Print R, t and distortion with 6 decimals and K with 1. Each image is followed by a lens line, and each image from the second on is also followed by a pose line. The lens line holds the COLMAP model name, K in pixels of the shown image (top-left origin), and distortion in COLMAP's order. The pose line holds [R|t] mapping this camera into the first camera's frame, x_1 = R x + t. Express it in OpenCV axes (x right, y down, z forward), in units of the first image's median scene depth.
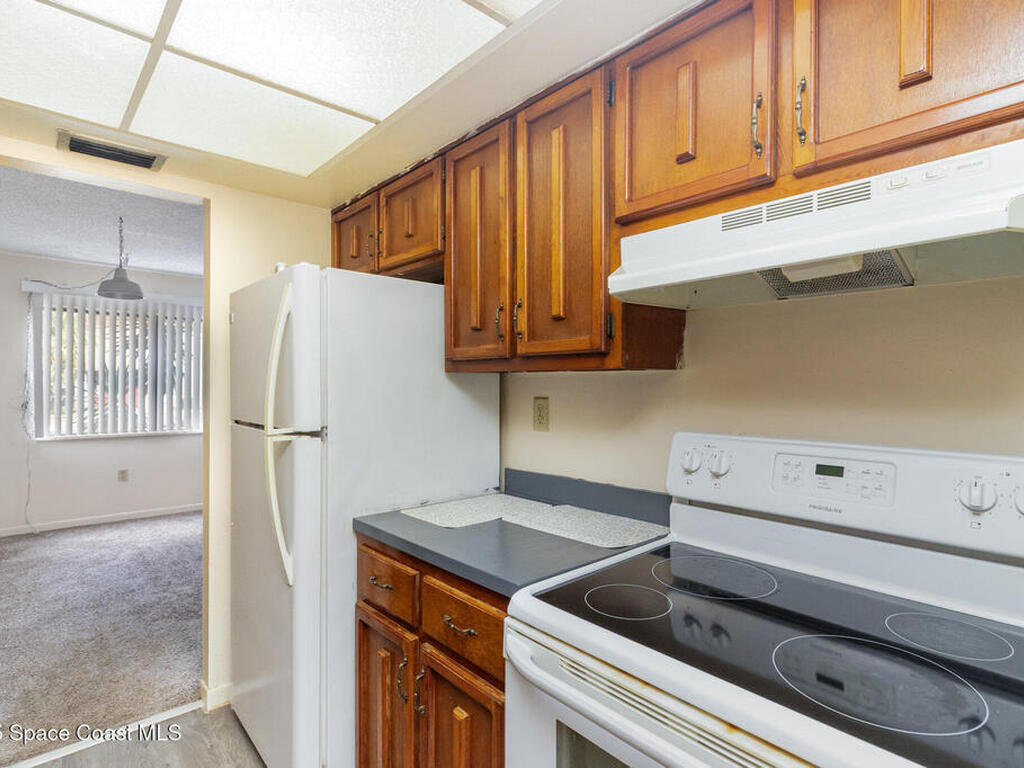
lens RADIAL K [[537.7, 0, 512.0], [0, 537.7, 384.0], [0, 0, 1]] dist [0.003666, 0.000177]
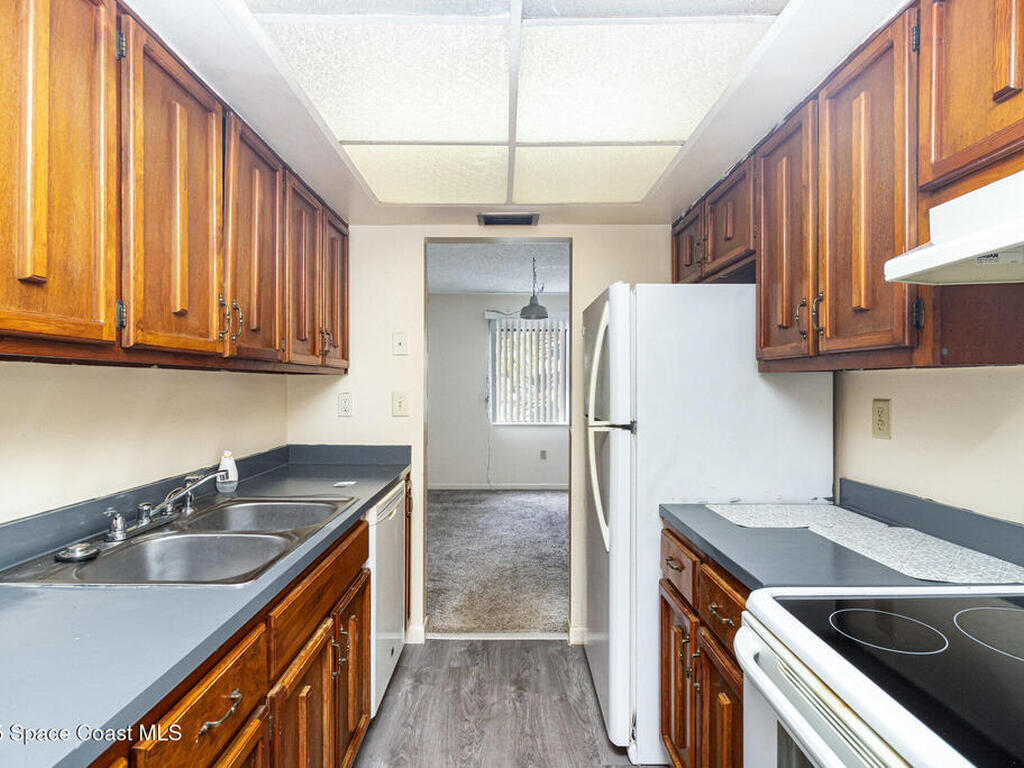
lens RADIAL K [[537.7, 0, 512.0], [0, 537.7, 384.0], [0, 0, 1]] dist [0.003666, 0.000177]
pose [[0.747800, -0.002896, -0.663917, 0.199031], [0.003723, 0.999993, -0.000168, -0.001829], [0.663913, -0.002346, 0.747806, -0.038639]]
